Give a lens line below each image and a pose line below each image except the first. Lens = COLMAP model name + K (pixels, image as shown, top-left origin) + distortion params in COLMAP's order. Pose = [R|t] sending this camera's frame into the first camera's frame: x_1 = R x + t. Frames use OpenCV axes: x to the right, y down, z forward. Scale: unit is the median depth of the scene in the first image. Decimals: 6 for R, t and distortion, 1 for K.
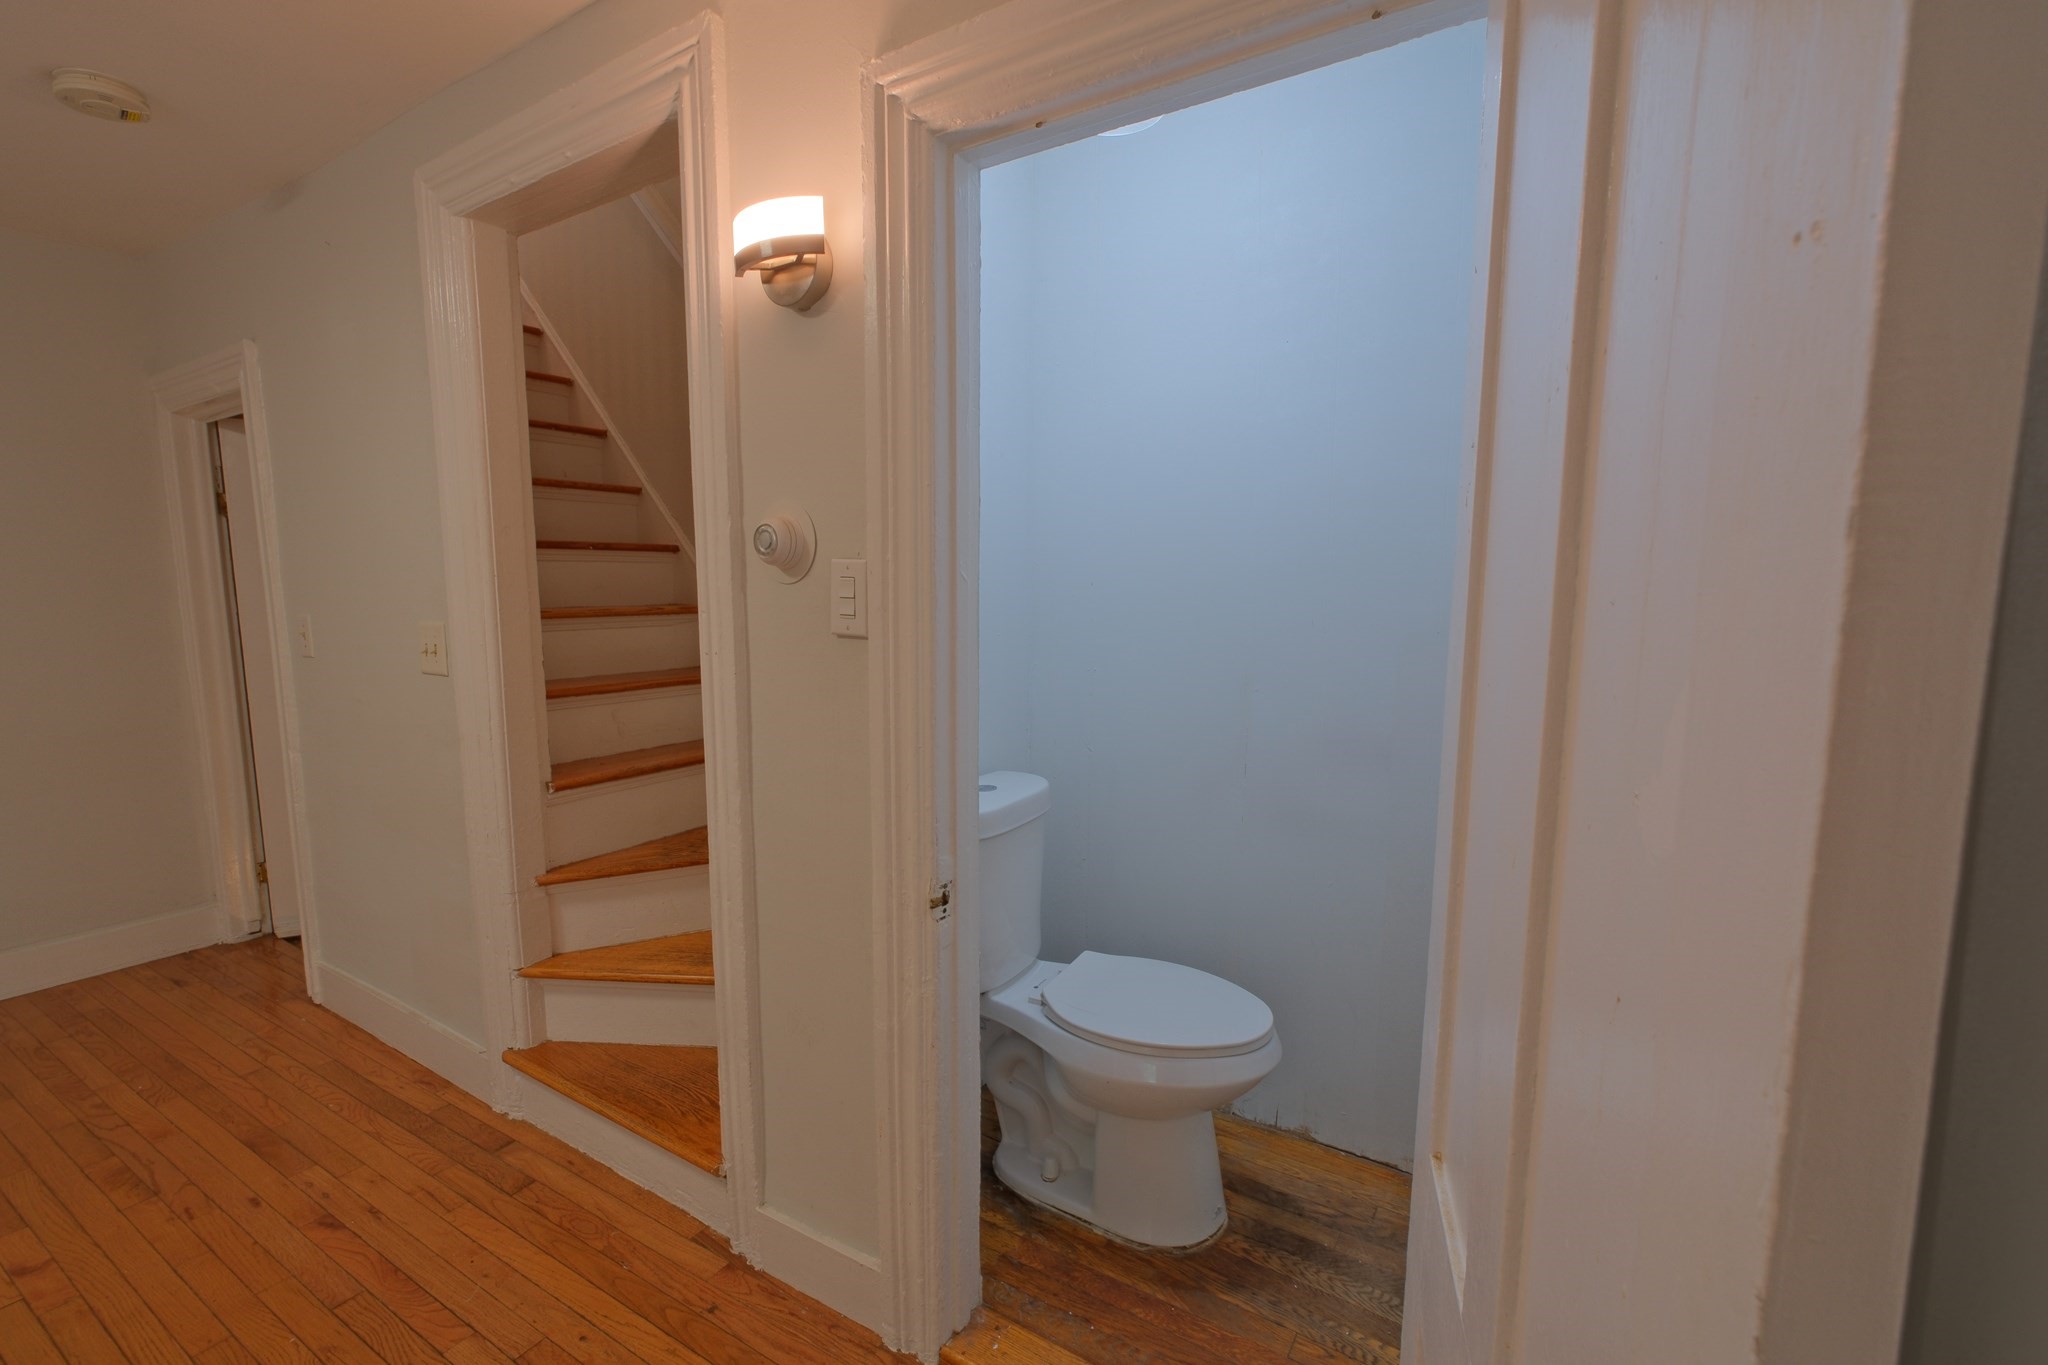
lens RADIAL K [[900.7, 0, 1020.9], [0, 900.7, 687.0], [0, 0, 1]] dist [0.008412, -0.000924]
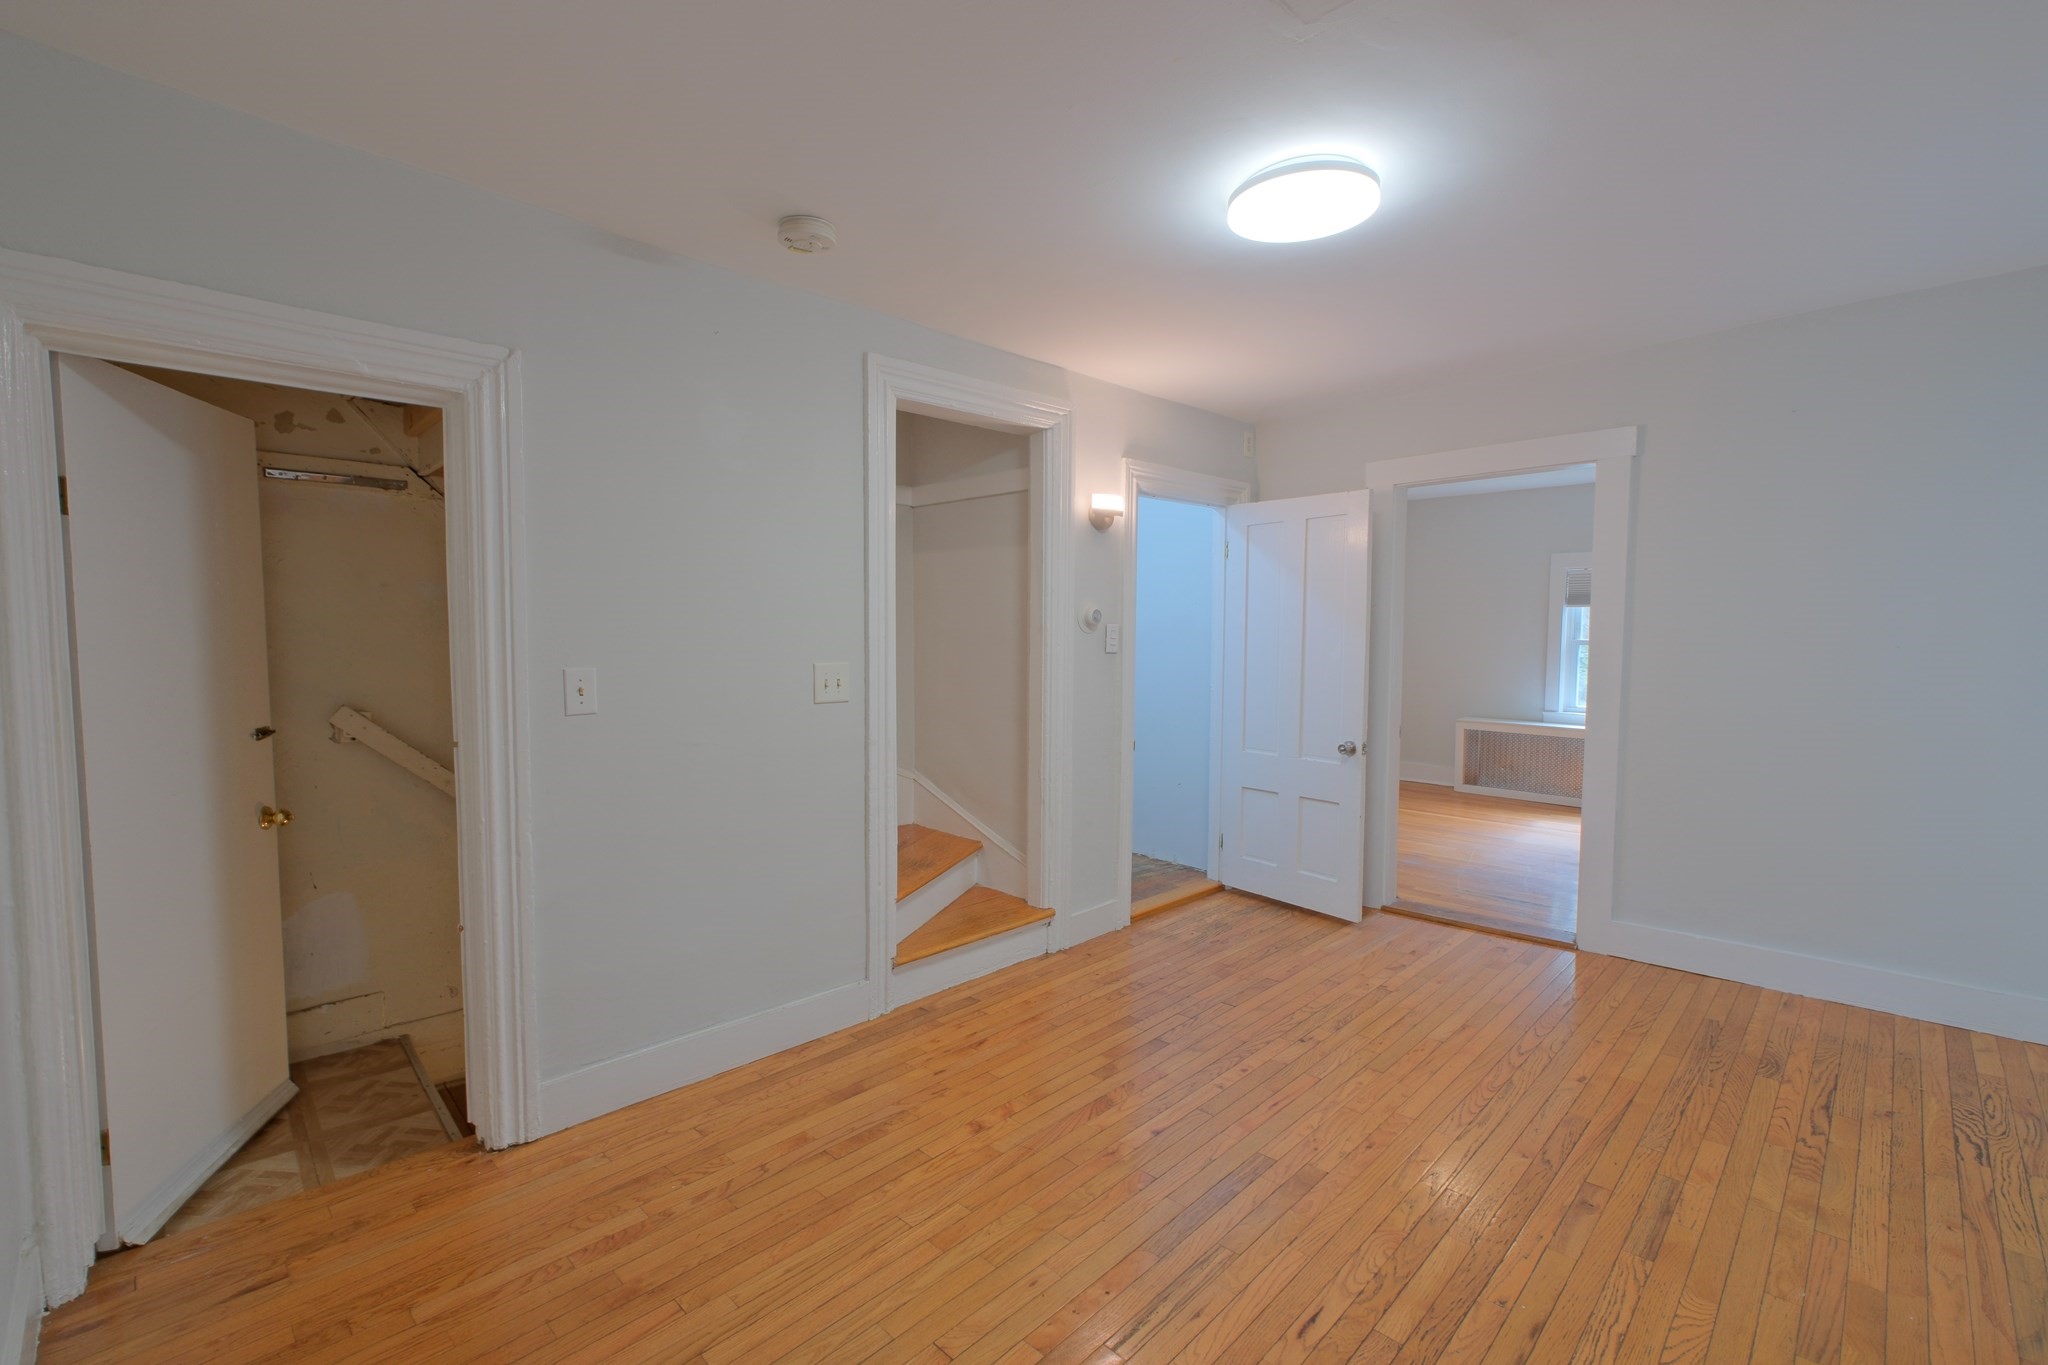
lens RADIAL K [[900.7, 0, 1029.3], [0, 900.7, 690.9], [0, 0, 1]] dist [0.008412, -0.000924]
pose [[0.215543, -0.065772, 0.974277, -2.036365], [0.111379, 0.992874, 0.042387, -0.061913], [-0.970122, 0.099378, 0.221333, 0.469970]]
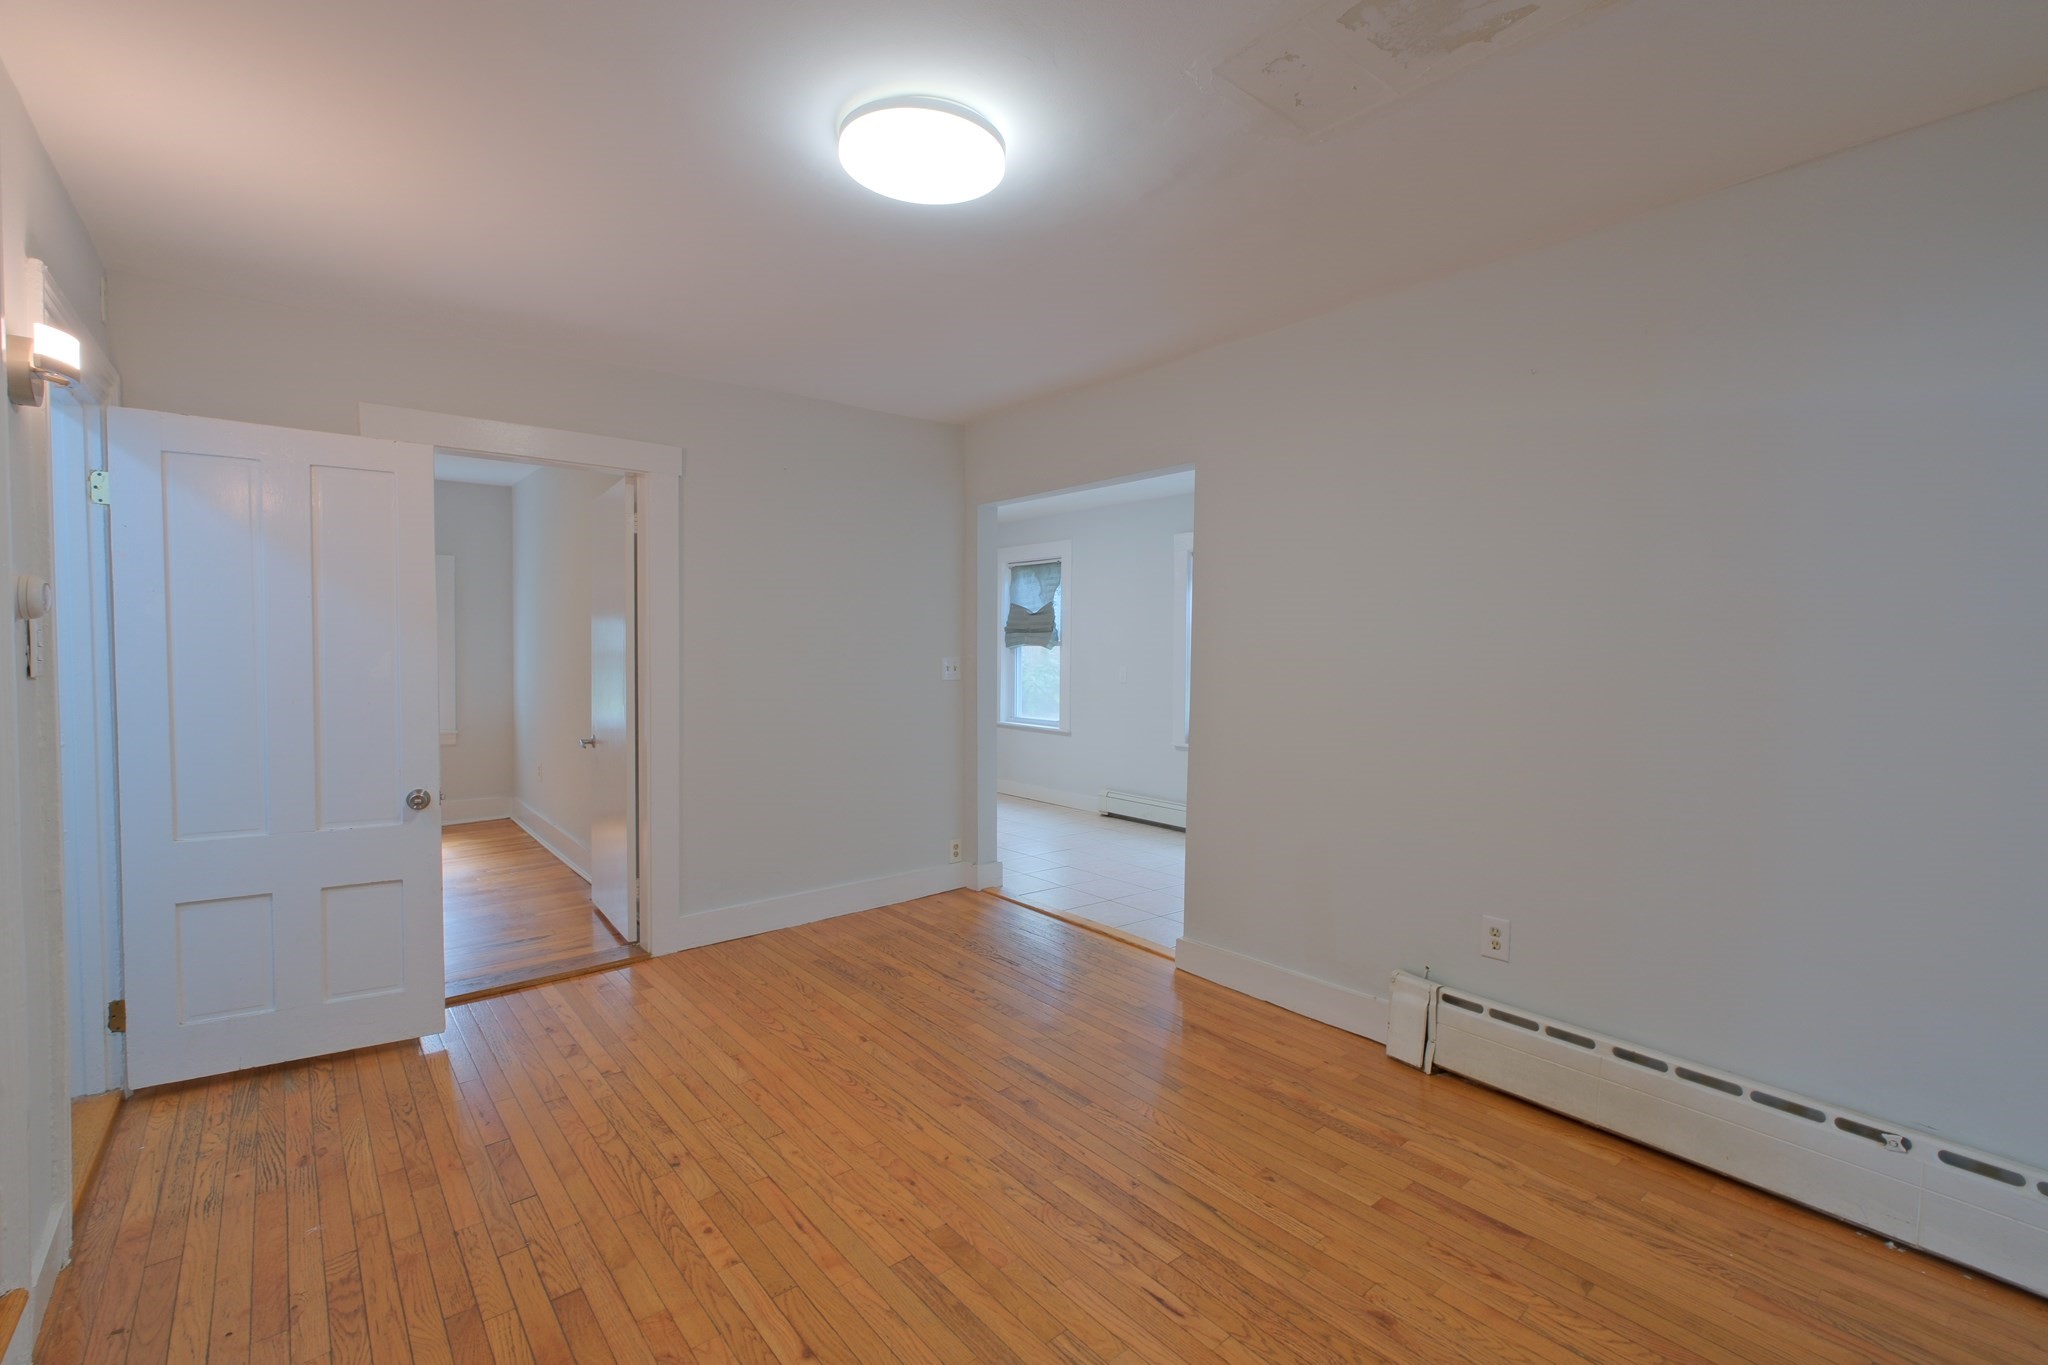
lens RADIAL K [[900.7, 0, 1023.1], [0, 900.7, 676.3], [0, 0, 1]] dist [0.008412, -0.000924]
pose [[-0.947645, -0.021143, 0.318625, -1.331245], [0.025880, 0.989438, 0.142628, -0.148000], [-0.318275, 0.143407, -0.937089, 1.249430]]
